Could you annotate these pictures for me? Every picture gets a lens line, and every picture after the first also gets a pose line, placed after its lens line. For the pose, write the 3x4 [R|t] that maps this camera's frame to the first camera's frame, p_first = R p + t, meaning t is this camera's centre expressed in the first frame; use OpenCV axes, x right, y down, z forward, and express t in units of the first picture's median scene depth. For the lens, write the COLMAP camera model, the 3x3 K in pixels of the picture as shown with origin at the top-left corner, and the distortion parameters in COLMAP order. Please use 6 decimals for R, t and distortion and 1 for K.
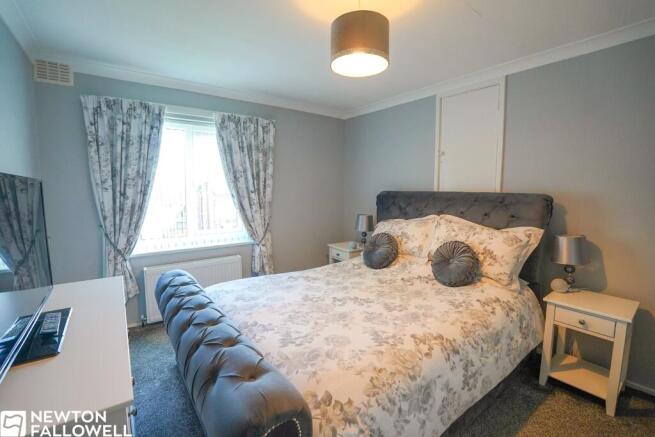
lens RADIAL K [[273.6, 0, 330.3], [0, 273.6, 229.2], [0, 0, 1]] dist [-0.052459, 0.000079]
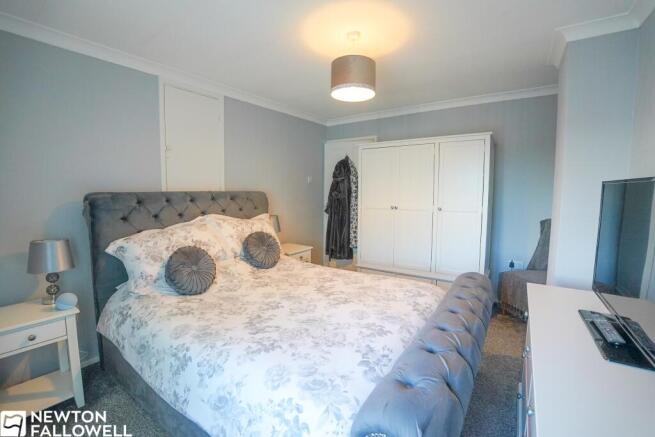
lens RADIAL K [[292.3, 0, 327.5], [0, 292.3, 218.5], [0, 0, 1]] dist [-0.070006, -0.000035]
pose [[-0.312350, -0.083317, 0.946306, -0.803094], [0.134597, 0.982216, 0.130905, -0.135088], [-0.940383, 0.168259, -0.295581, 1.055376]]
